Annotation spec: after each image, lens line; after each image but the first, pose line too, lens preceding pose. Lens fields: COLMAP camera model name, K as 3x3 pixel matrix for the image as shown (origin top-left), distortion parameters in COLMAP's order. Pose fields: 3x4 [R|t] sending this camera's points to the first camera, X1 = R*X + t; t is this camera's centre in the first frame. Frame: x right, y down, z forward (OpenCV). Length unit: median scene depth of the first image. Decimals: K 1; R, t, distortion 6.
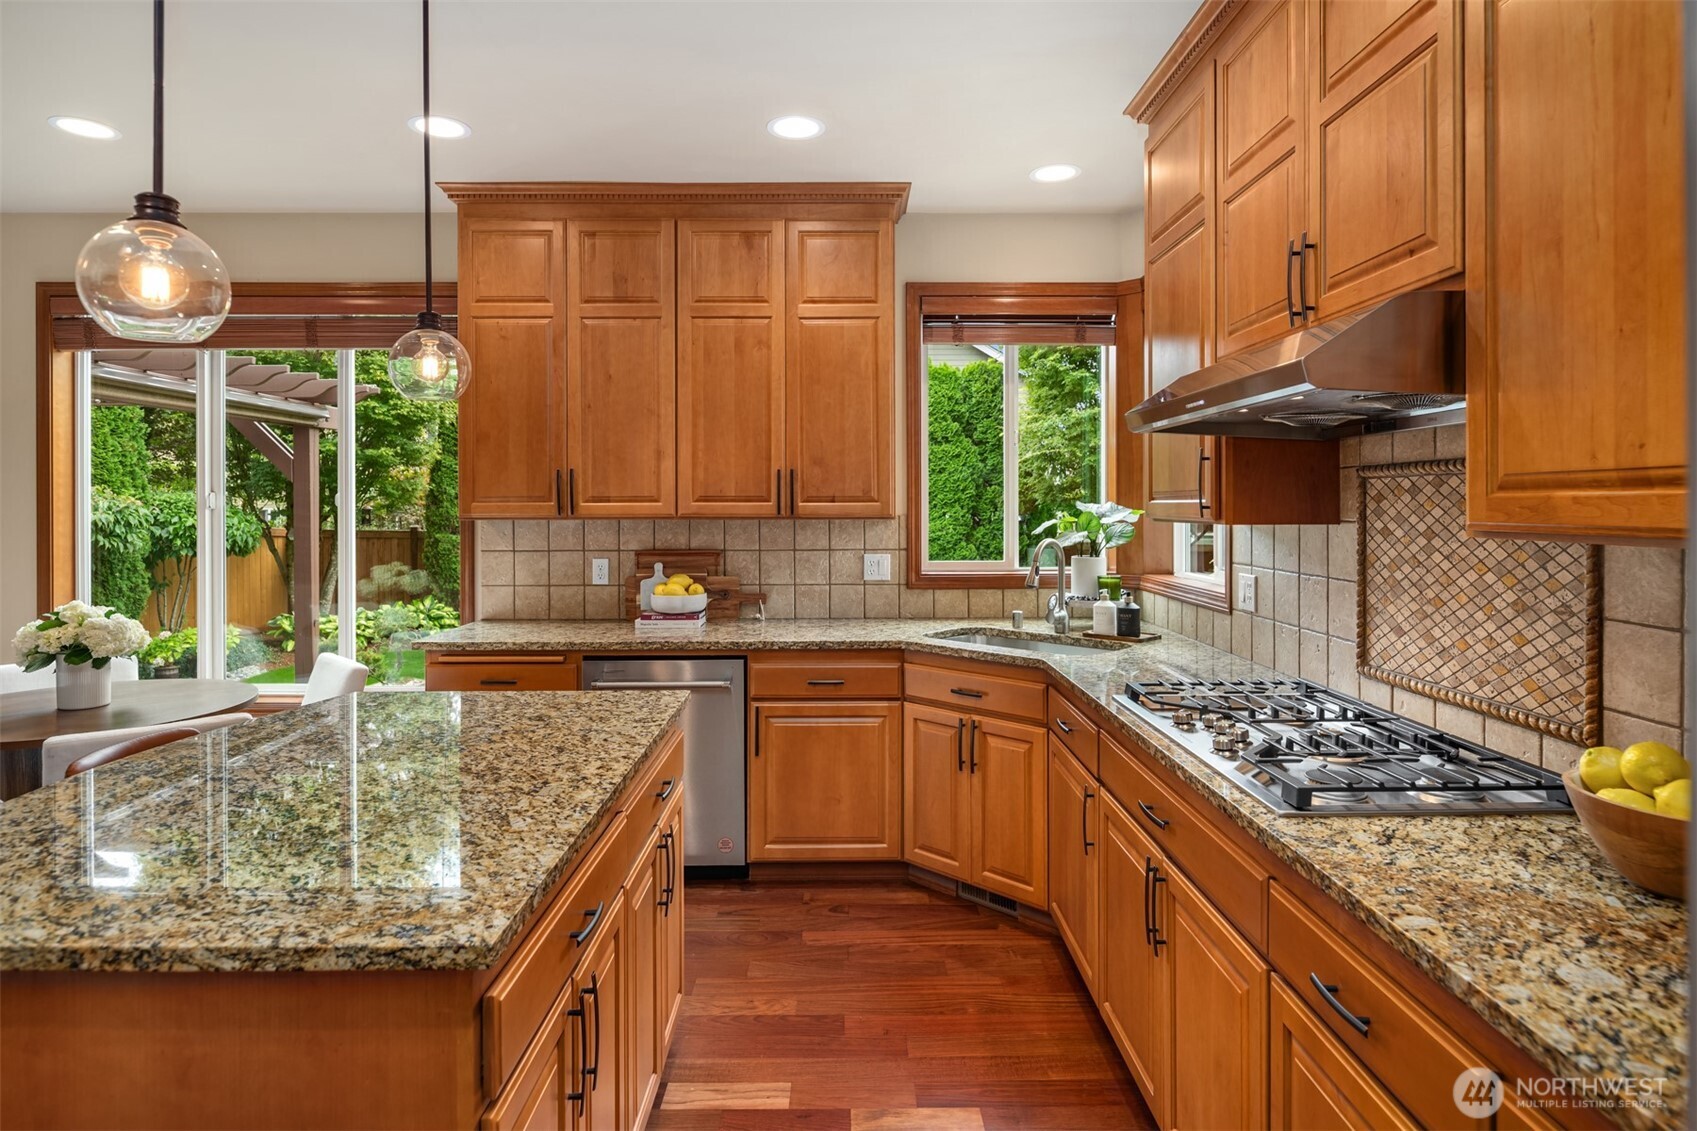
lens RADIAL K [[919.3, 0, 853.9], [0, 919.3, 505.8], [0, 0, 1]] dist [-0.000133, -0.001308]
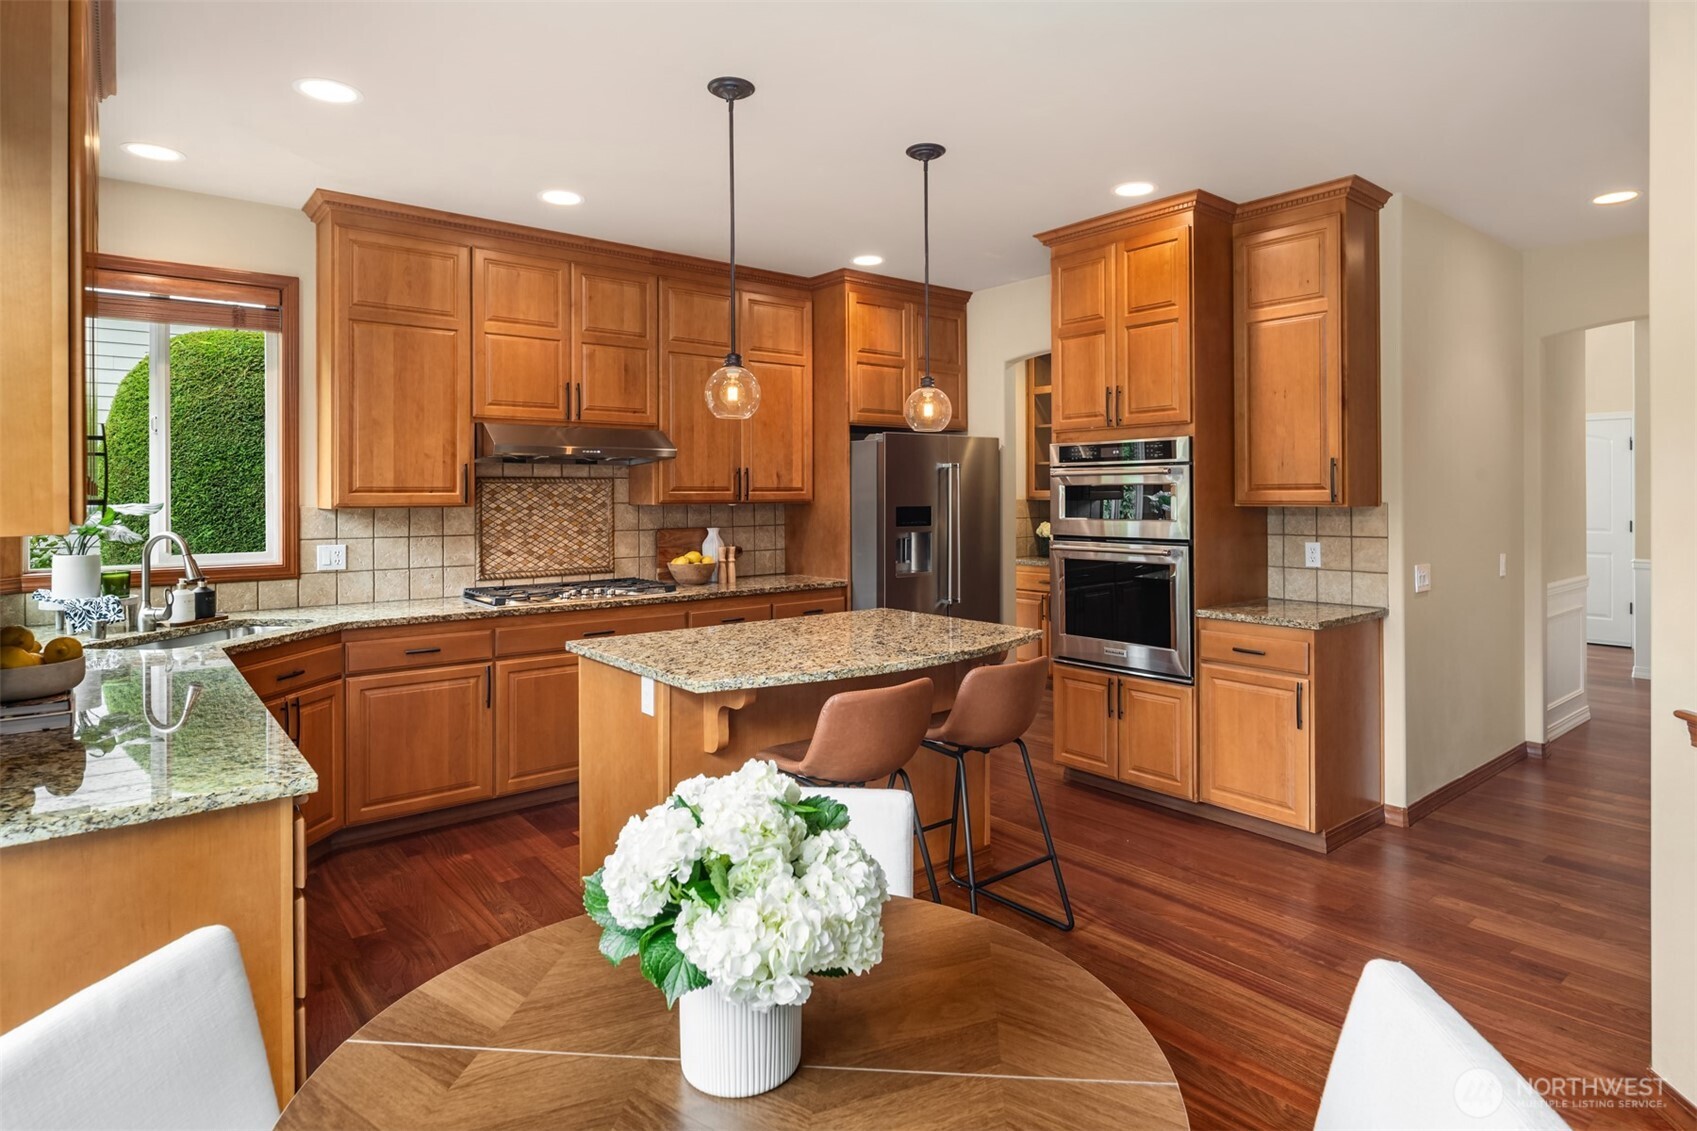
lens RADIAL K [[931.4, 0, 850.9], [0, 931.4, 494.8], [0, 0, 1]] dist [-0.000691, -0.000507]
pose [[-0.610471, 0.002713, 0.792034, -1.134332], [0.004572, 0.999990, 0.000099, -0.000105], [-0.792026, 0.003682, -0.610477, 1.161712]]
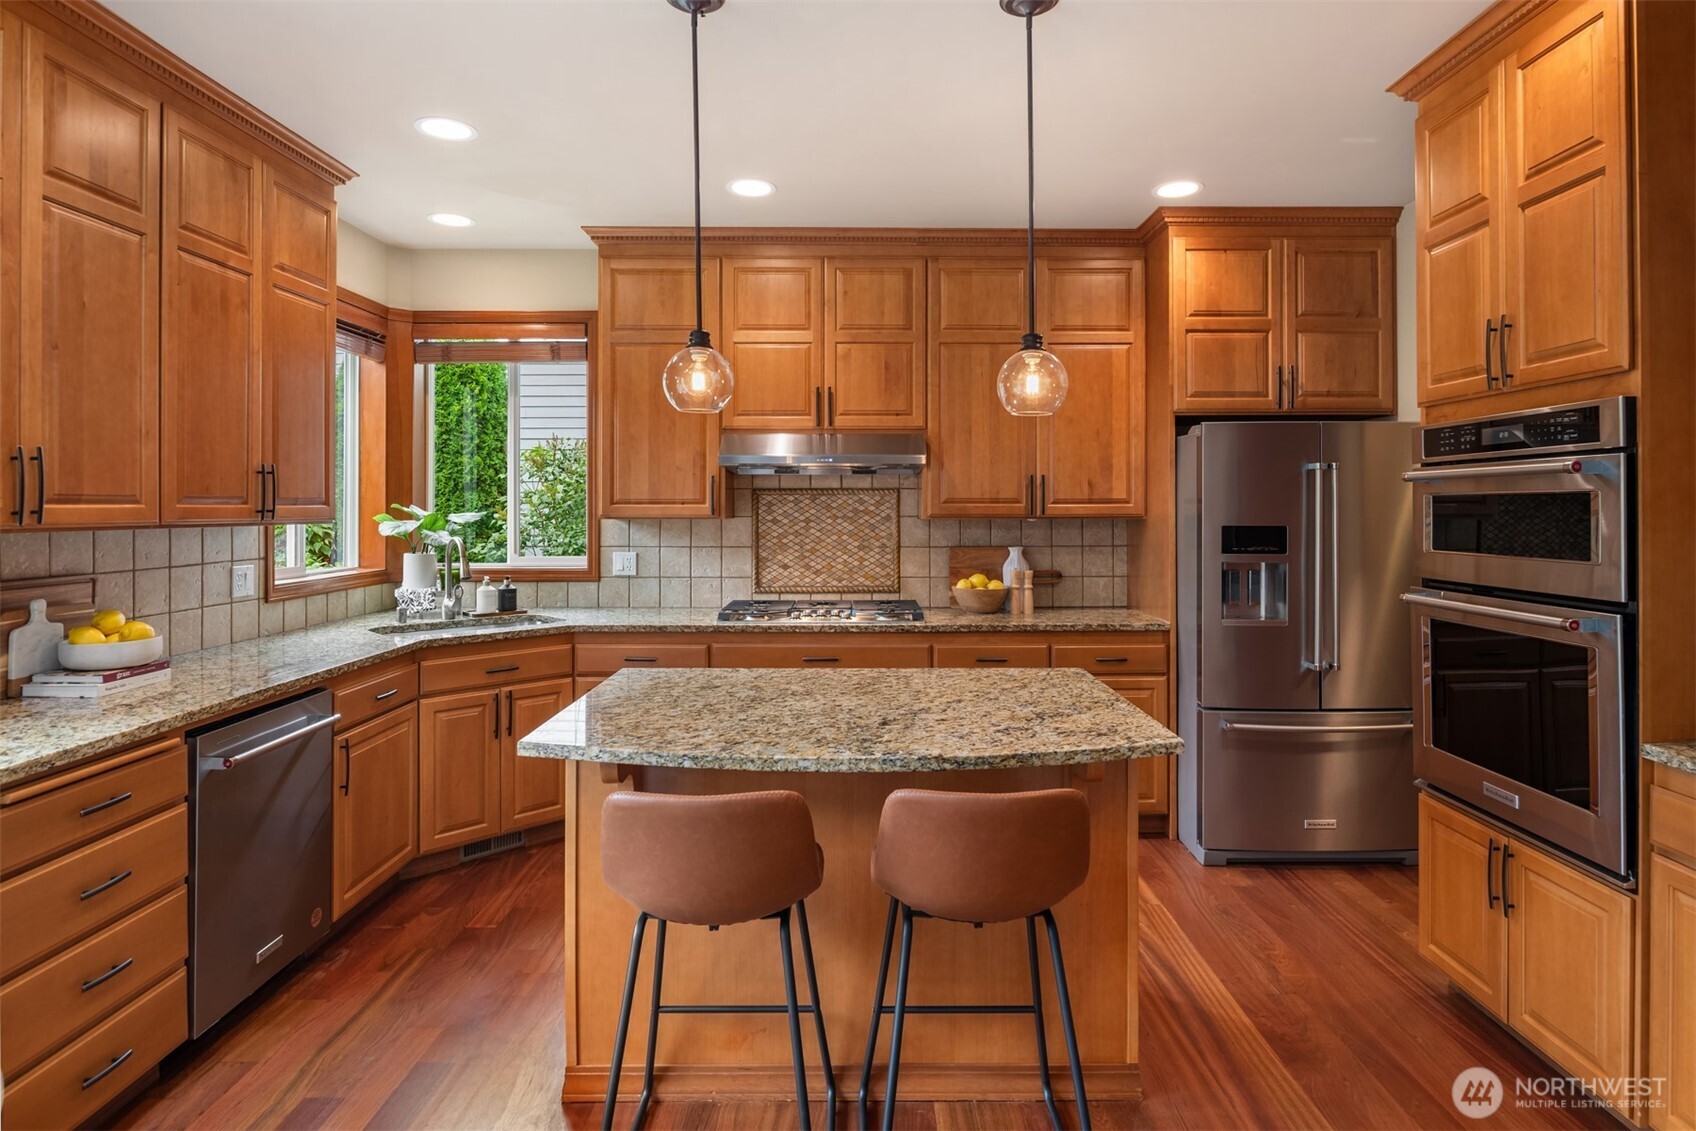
lens RADIAL K [[918.8, 0, 853.4], [0, 918.8, 505.8], [0, 0, 1]] dist [-0.000133, -0.001308]
pose [[0.020711, 0.001784, 0.999784, -1.050067], [0.000089, 0.999998, -0.001787, -0.001502], [-0.999785, 0.000126, 0.020711, 0.540690]]
